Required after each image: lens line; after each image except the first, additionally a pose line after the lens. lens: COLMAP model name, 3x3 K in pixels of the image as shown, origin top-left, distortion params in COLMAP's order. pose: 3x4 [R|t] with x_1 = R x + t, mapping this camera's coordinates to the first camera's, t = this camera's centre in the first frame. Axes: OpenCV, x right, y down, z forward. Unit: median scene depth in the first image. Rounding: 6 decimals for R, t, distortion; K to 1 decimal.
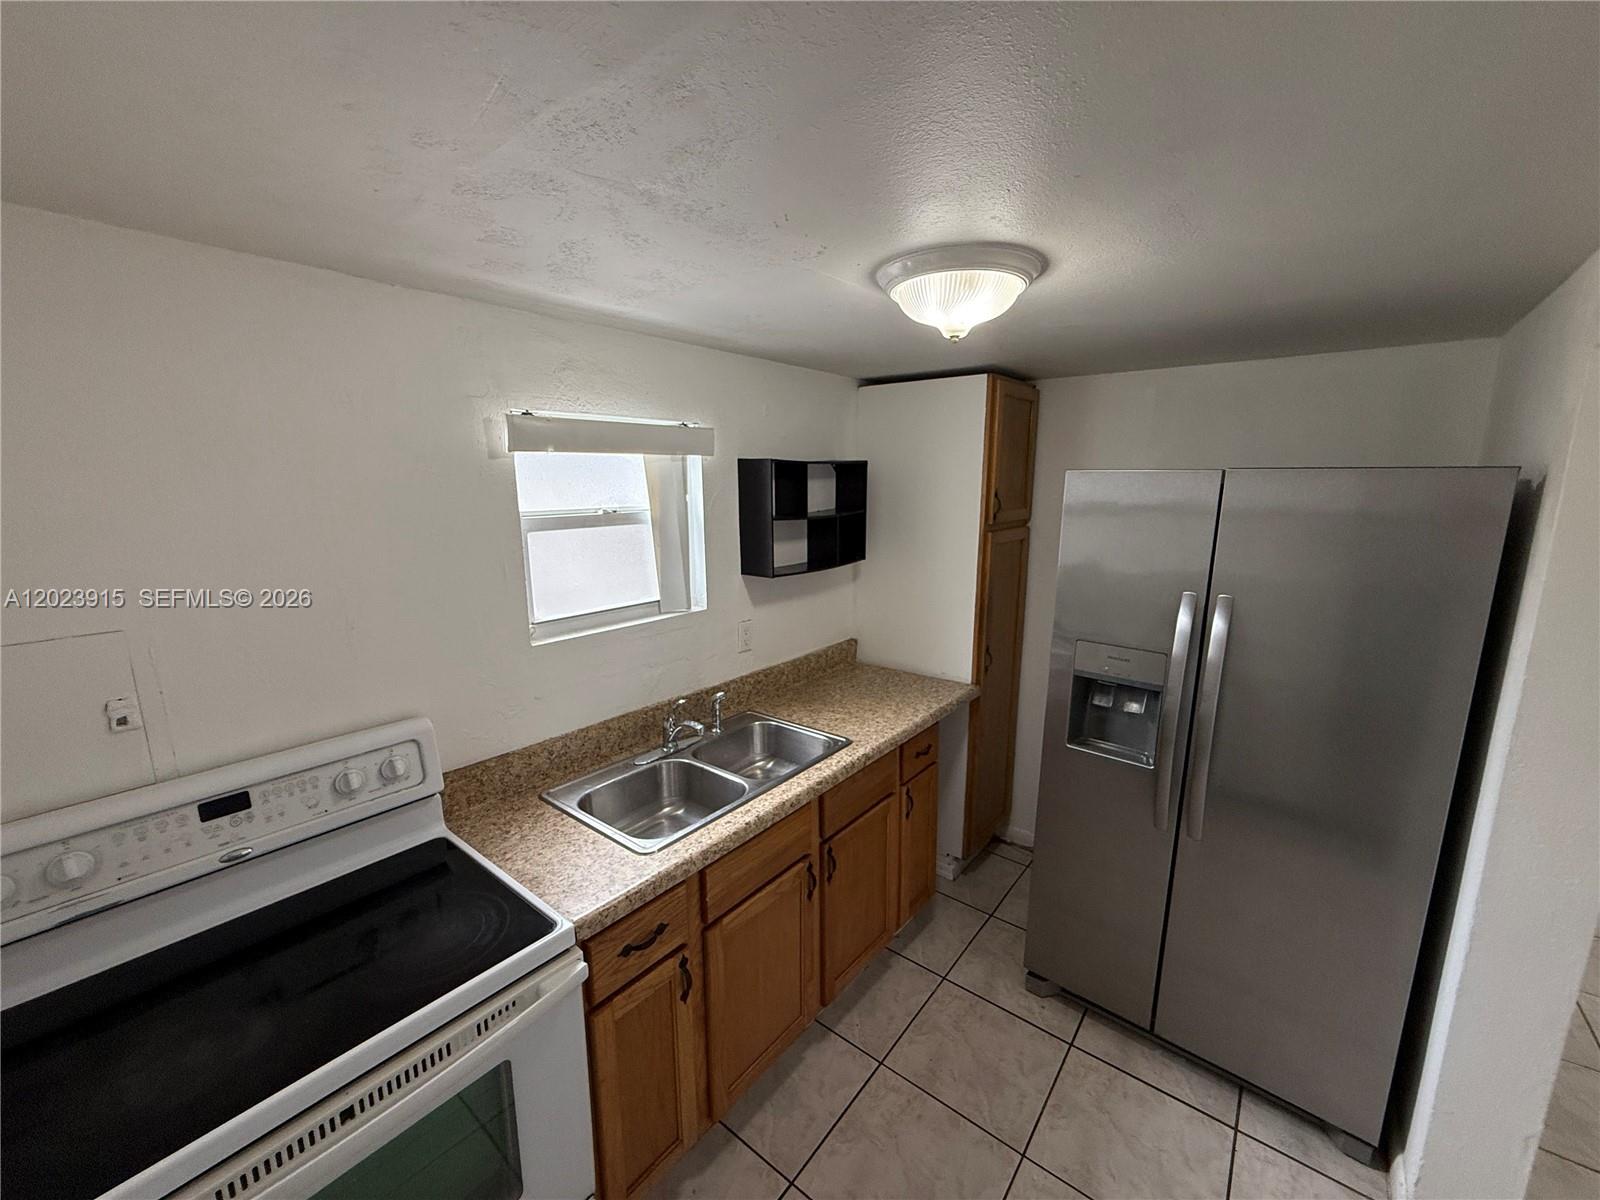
lens RADIAL K [[636.4, 0, 799.1], [0, 636.4, 604.7], [0, 0, 1]] dist [-0.000266, -0.000100]
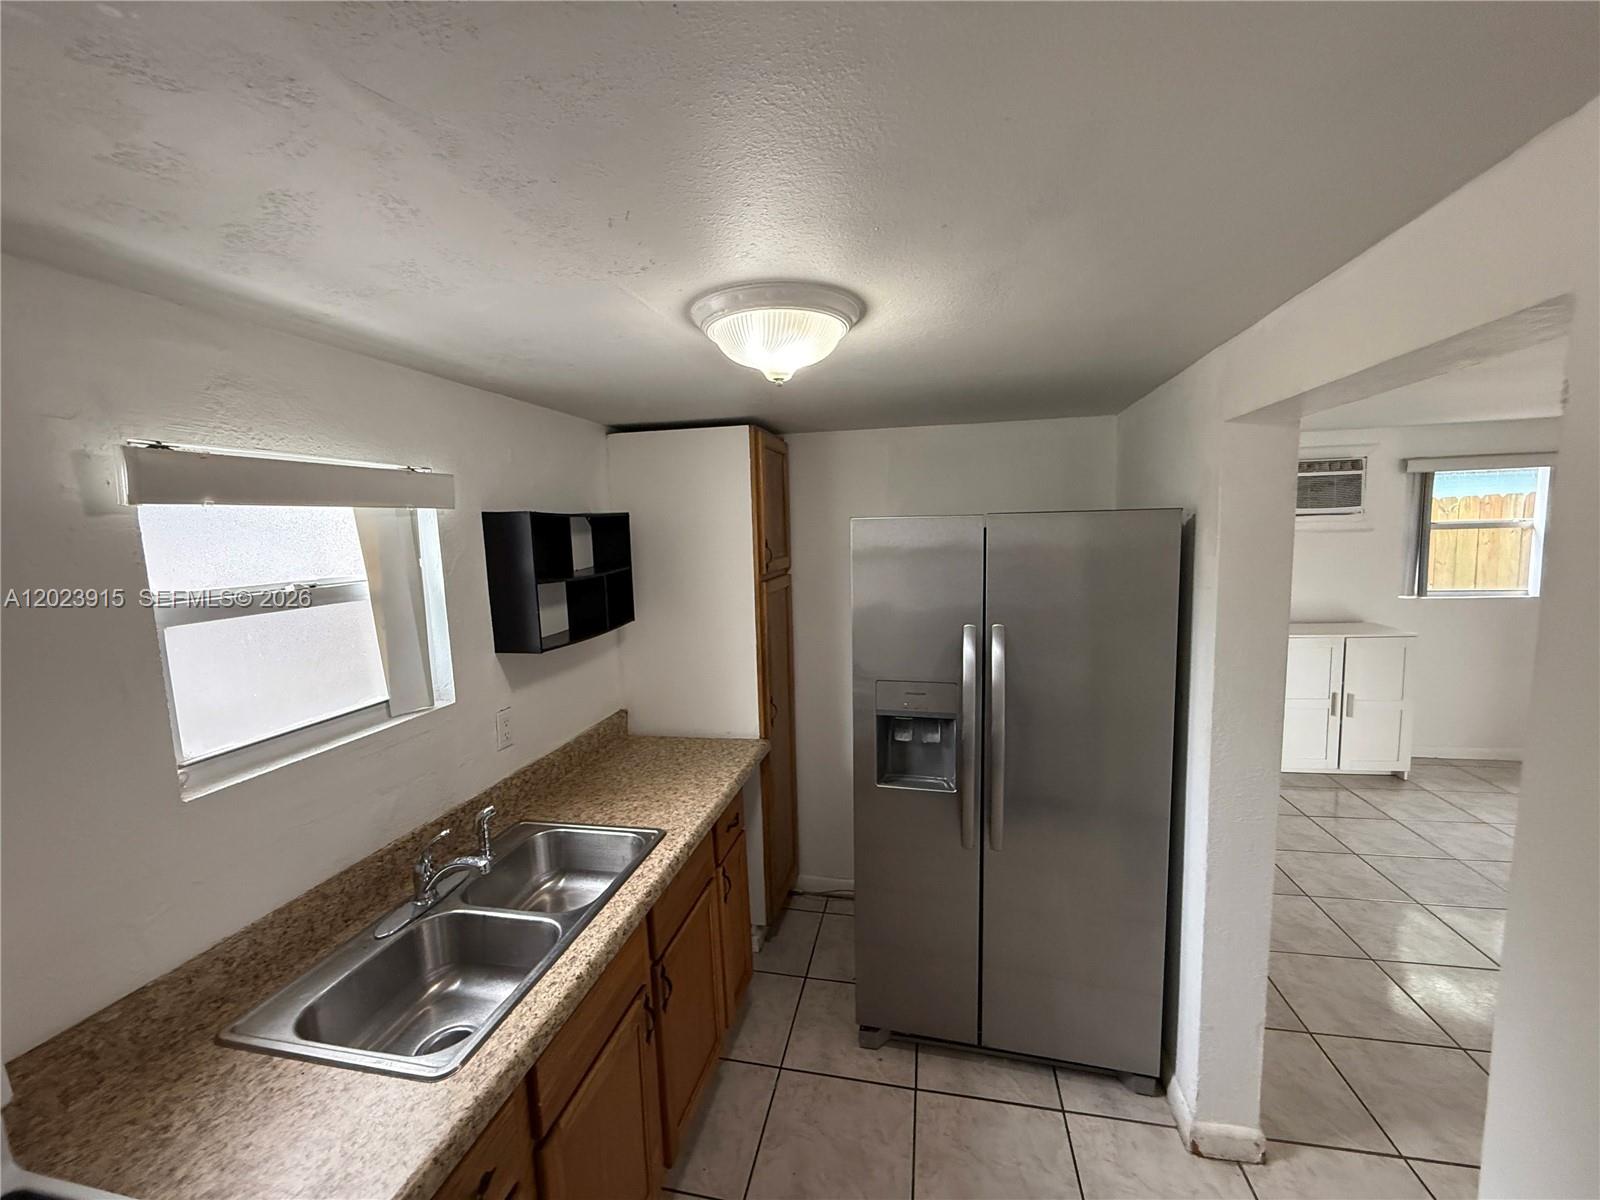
lens RADIAL K [[636.4, 0, 798.7], [0, 636.4, 604.2], [0, 0, 1]] dist [-0.000266, -0.000100]
pose [[0.893001, -0.077503, 0.443331, -0.125684], [0.113825, 0.991929, -0.055868, -0.025038], [-0.435423, 0.100352, 0.894615, 0.127218]]
